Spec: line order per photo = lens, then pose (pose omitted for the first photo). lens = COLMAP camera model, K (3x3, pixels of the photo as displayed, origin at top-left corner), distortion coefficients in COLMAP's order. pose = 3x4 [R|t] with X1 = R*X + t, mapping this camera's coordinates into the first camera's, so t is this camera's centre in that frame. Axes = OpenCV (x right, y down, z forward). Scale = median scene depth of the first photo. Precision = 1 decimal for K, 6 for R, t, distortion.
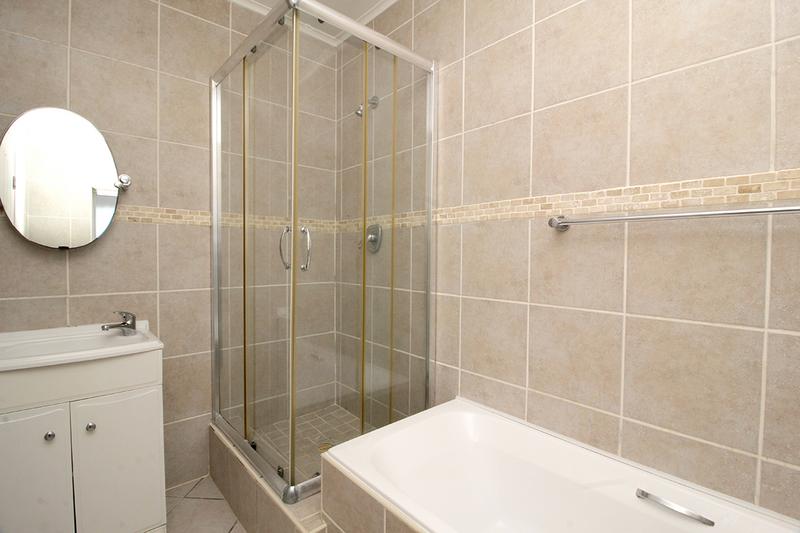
lens RADIAL K [[369.7, 0, 402.0], [0, 369.7, 263.8], [0, 0, 1]] dist [0.001297, -0.013450]
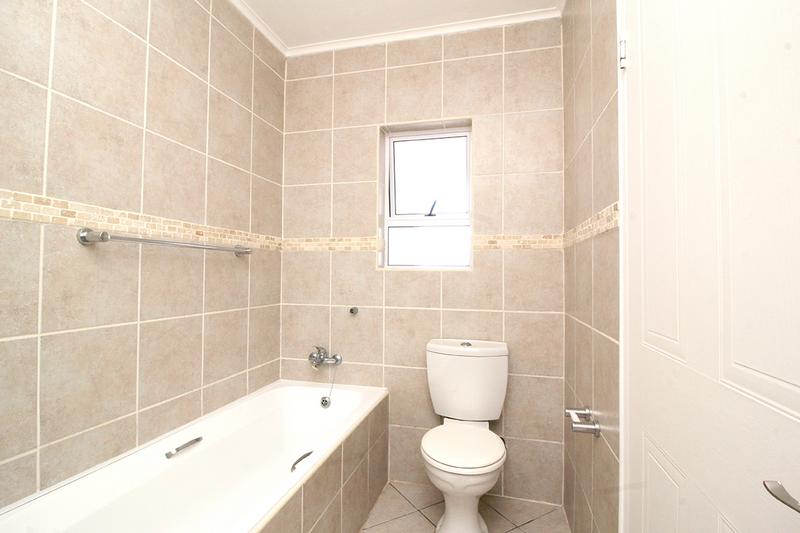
lens RADIAL K [[369.7, 0, 402.0], [0, 369.7, 263.8], [0, 0, 1]] dist [0.001297, -0.013450]
pose [[-0.550028, 0.008648, 0.835102, -0.783237], [0.005053, 0.999963, -0.007027, -0.033542], [-0.835131, 0.000354, -0.550051, 0.891907]]
